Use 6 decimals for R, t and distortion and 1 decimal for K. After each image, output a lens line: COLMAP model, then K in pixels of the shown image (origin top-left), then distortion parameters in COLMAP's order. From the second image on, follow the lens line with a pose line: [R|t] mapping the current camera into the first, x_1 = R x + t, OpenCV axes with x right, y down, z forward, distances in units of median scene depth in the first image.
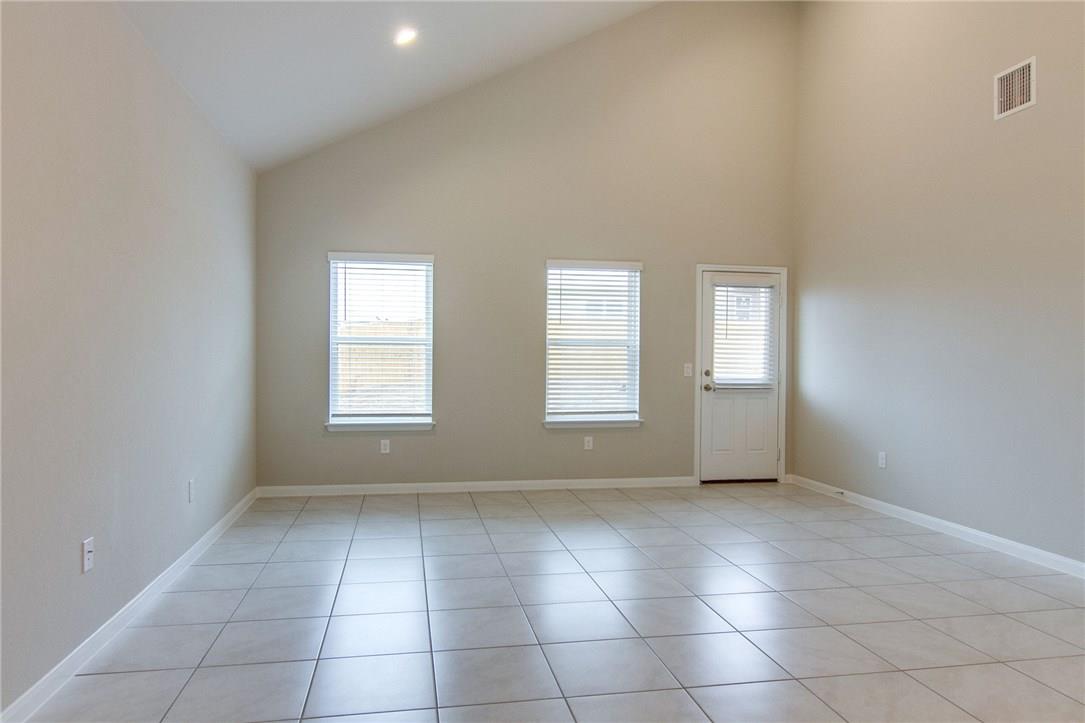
lens RADIAL K [[669.7, 0, 530.1], [0, 669.7, 360.3], [0, 0, 1]] dist [0.000413, -0.000498]
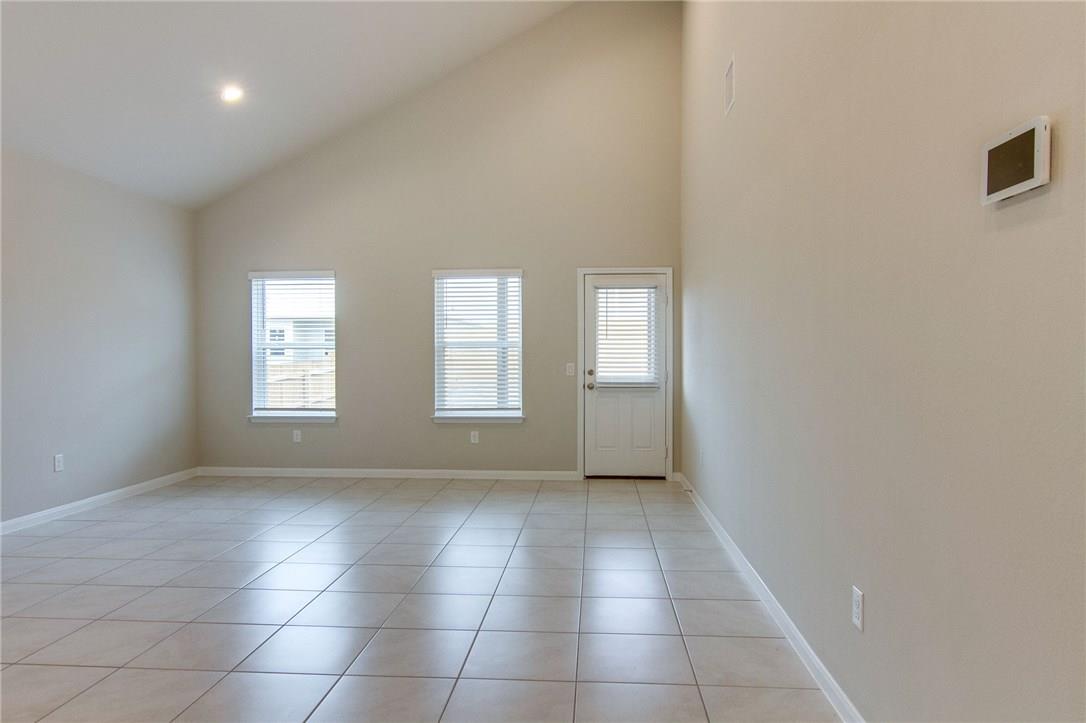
lens RADIAL K [[616.3, 0, 543.0], [0, 616.3, 361.5], [0, 0, 1]] dist [0.028136, 0.000569]
pose [[0.969105, -0.007648, -0.246532, 0.432493], [0.008415, 0.999962, 0.002058, -0.000473], [0.246507, -0.004069, 0.969133, 0.052925]]
